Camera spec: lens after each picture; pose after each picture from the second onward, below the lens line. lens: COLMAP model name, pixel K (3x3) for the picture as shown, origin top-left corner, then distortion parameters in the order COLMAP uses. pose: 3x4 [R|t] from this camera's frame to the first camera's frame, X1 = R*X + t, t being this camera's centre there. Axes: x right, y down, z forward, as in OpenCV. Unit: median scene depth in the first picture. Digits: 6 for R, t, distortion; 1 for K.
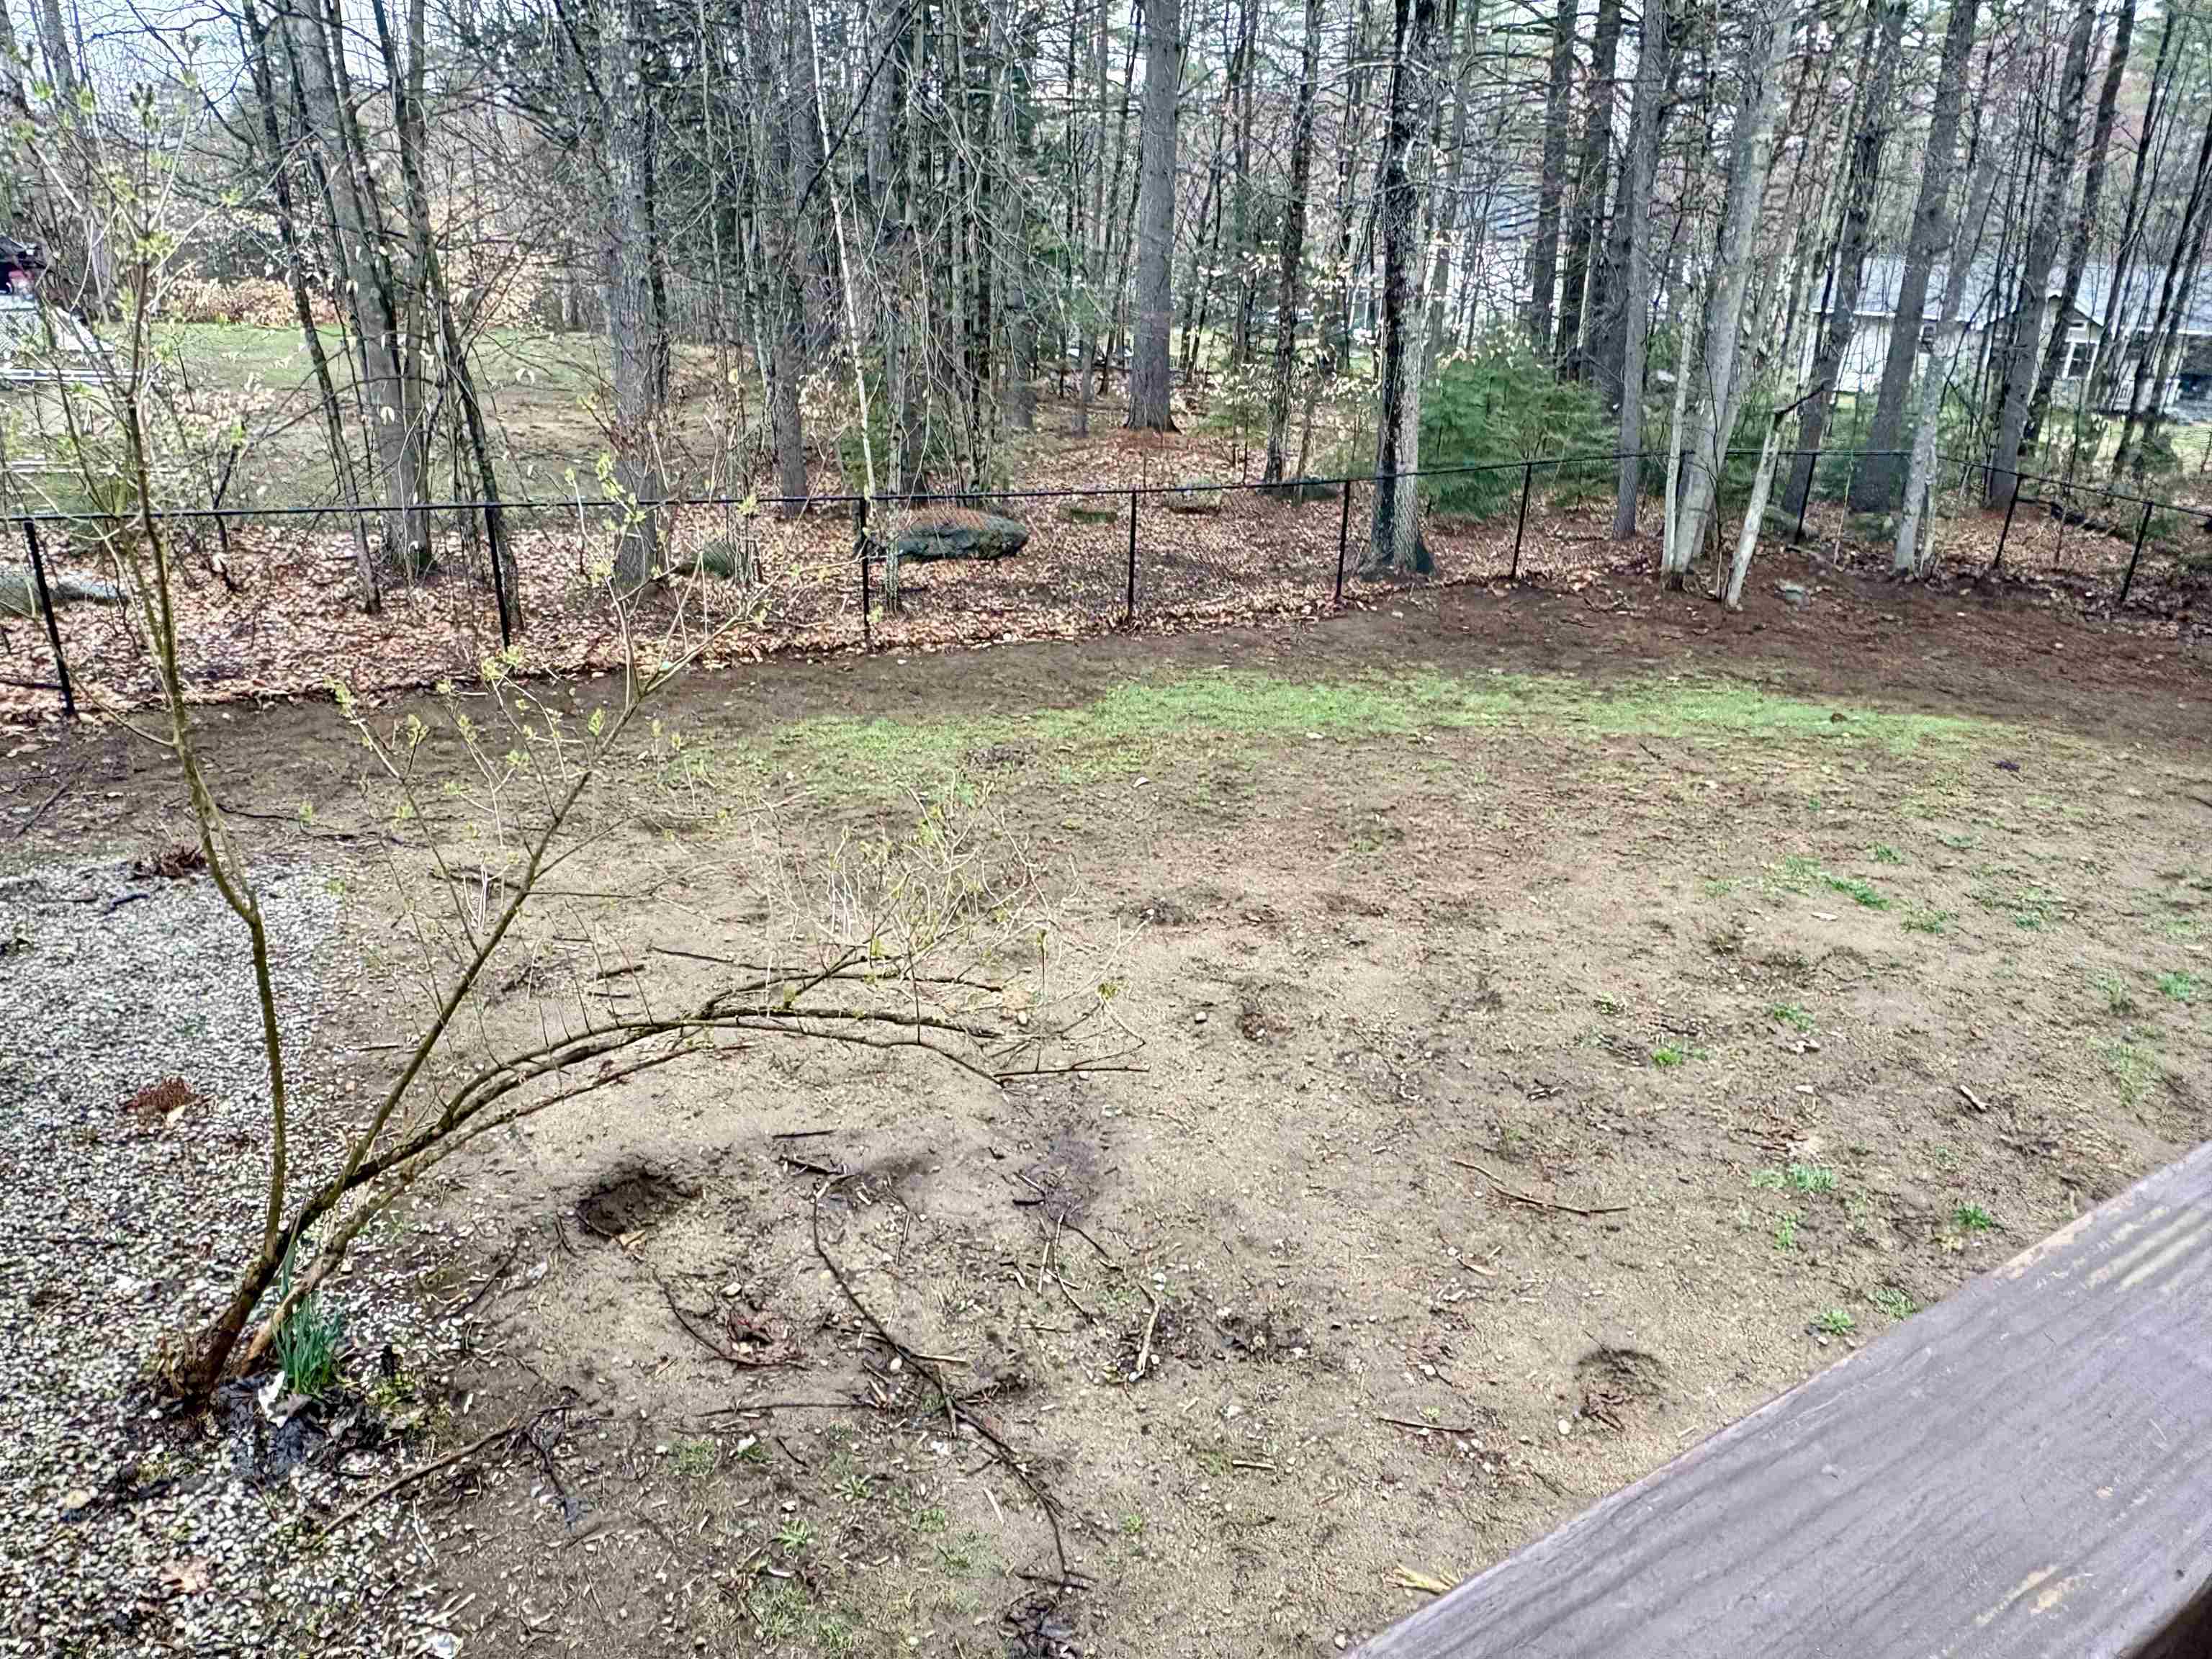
lens RADIAL K [[1528.2, 0, 1101.2], [0, 1528.2, 833.3], [0, 0, 1]] dist [-0.003200, 0.004757]
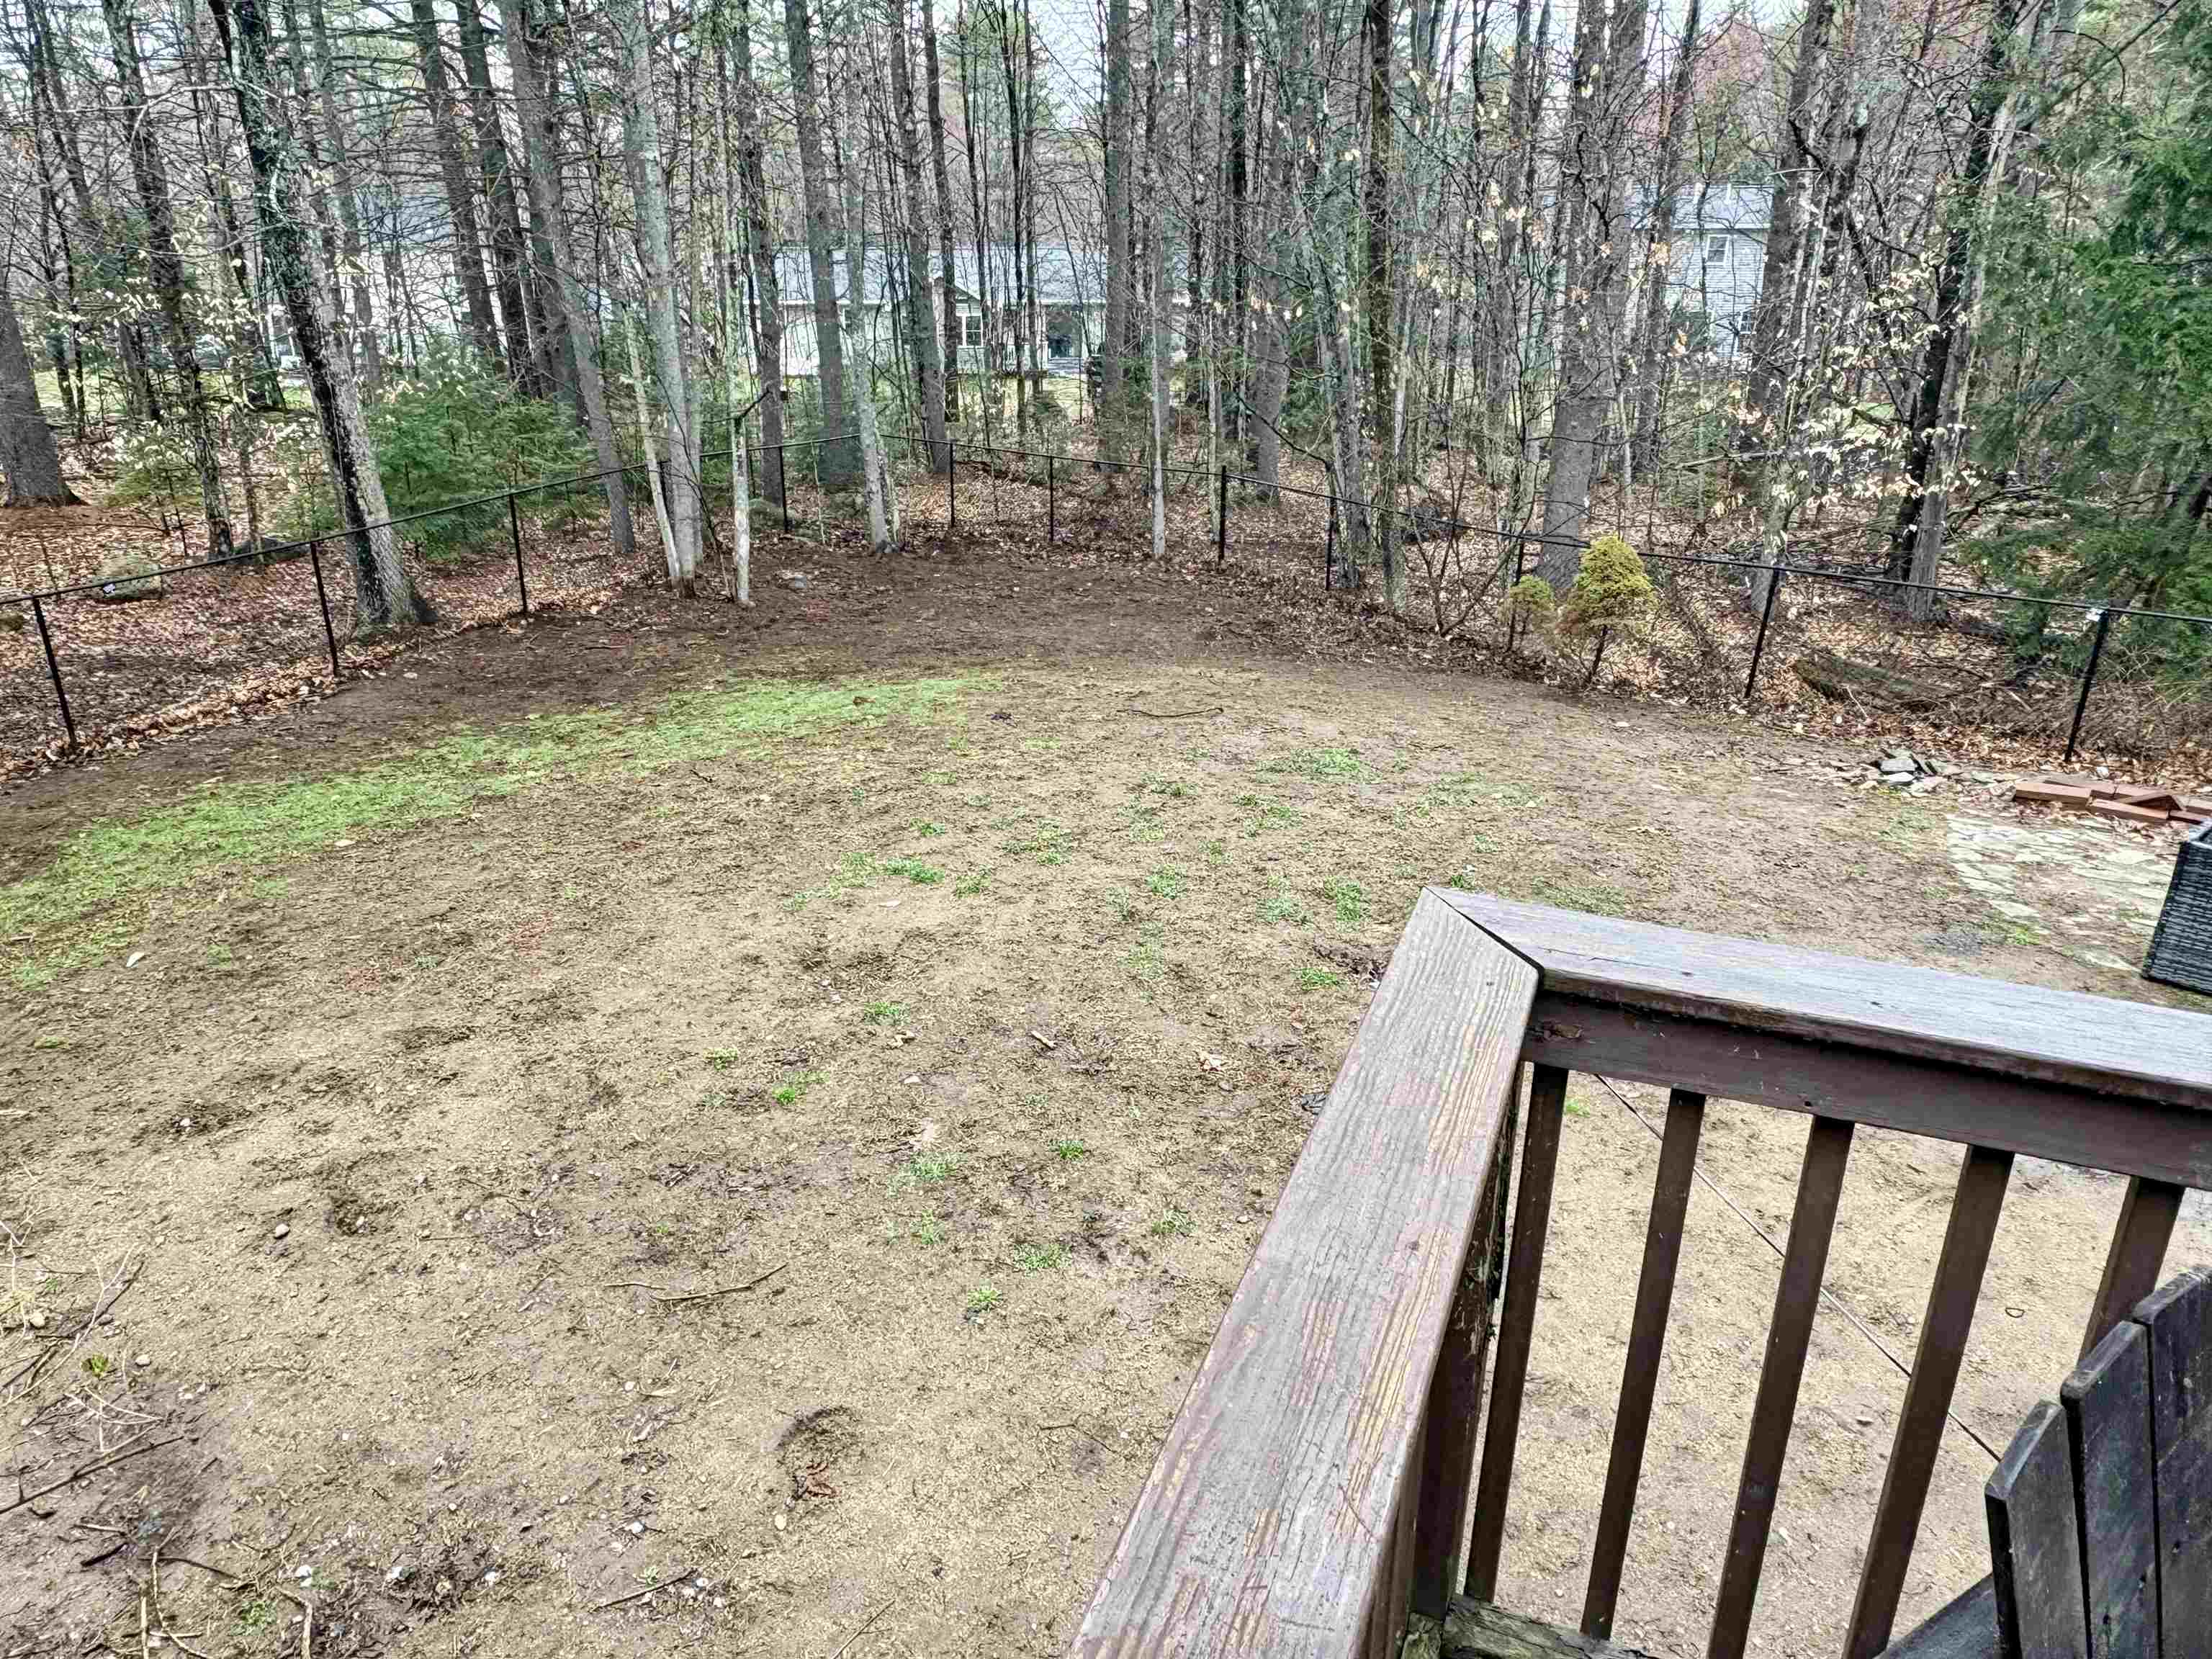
lens RADIAL K [[1527.9, 0, 1095.5], [0, 1527.9, 833.3], [0, 0, 1]] dist [-0.002377, 0.004341]
pose [[0.808466, -0.251135, 0.532273, 0.016207], [0.250372, 0.965231, 0.075123, -0.021941], [-0.532632, 0.072532, 0.843233, 0.005016]]
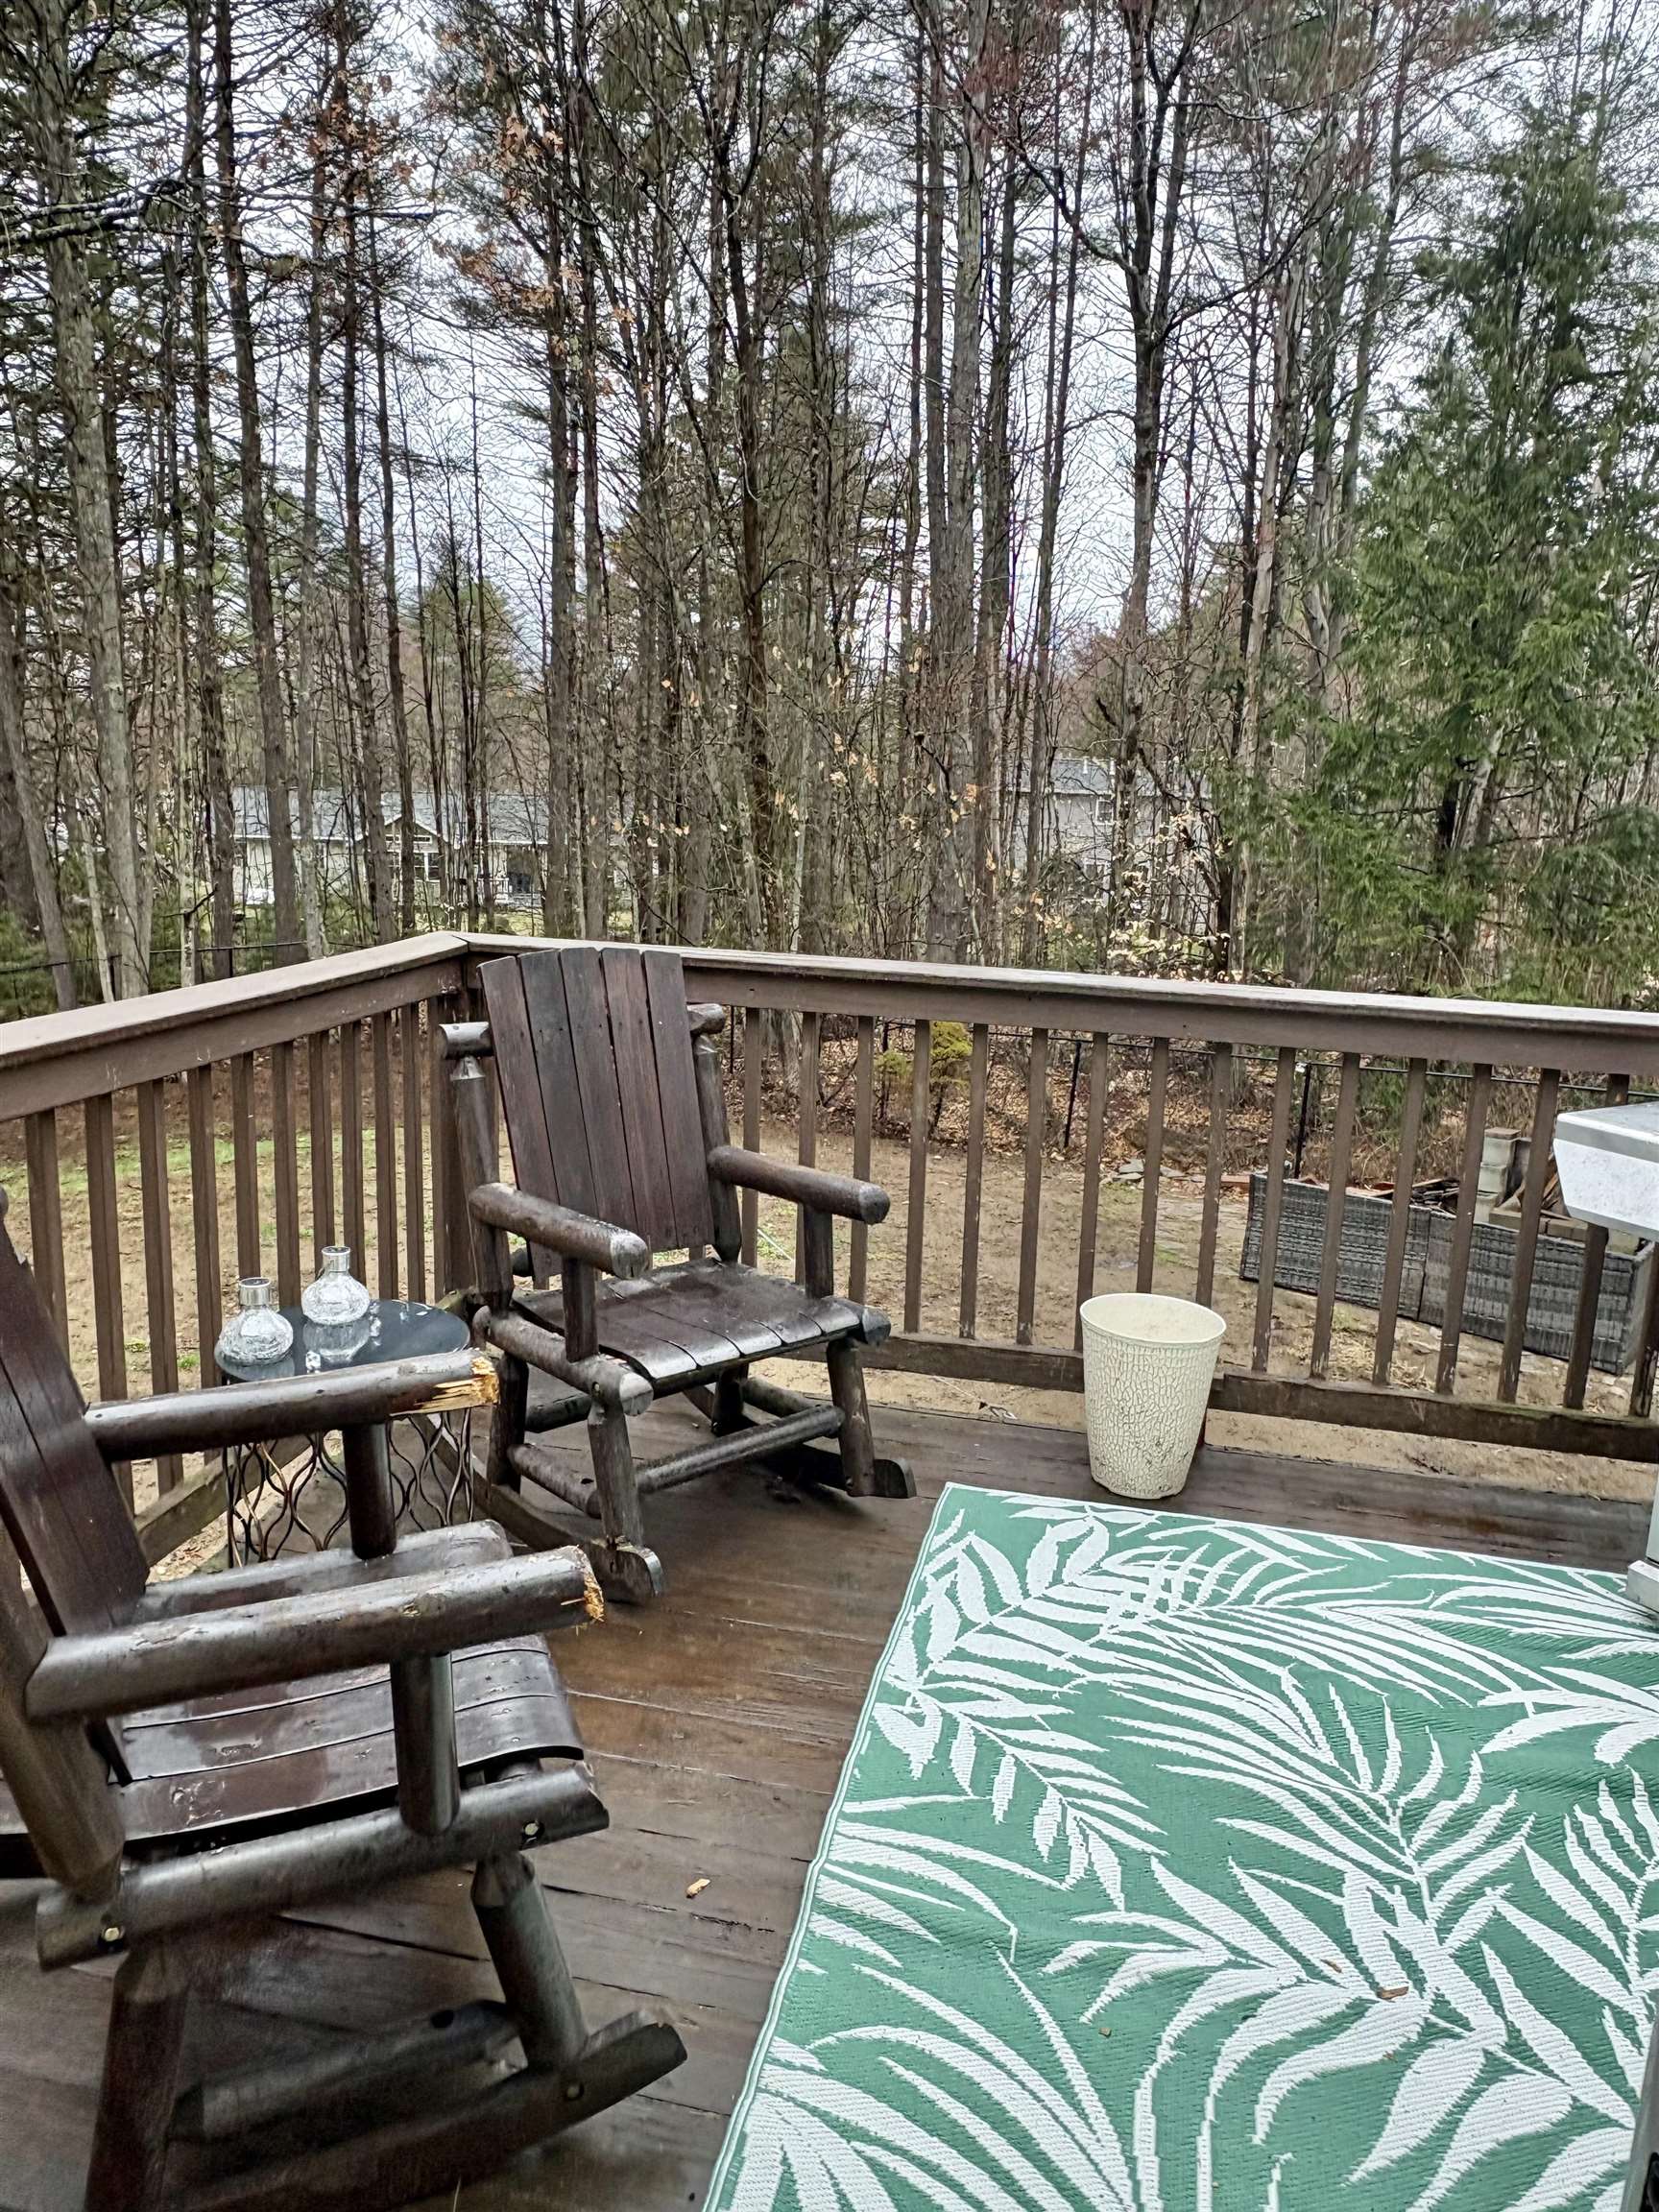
lens RADIAL K [[1528.2, 0, 829.5], [0, 1528.2, 1106.0], [0, 0, 1]] dist [-0.003200, 0.004757]
pose [[0.701430, -0.158210, 0.694957, -0.051920], [0.265299, 0.962943, -0.048552, 0.064070], [-0.661523, 0.218427, 0.717410, -0.152235]]
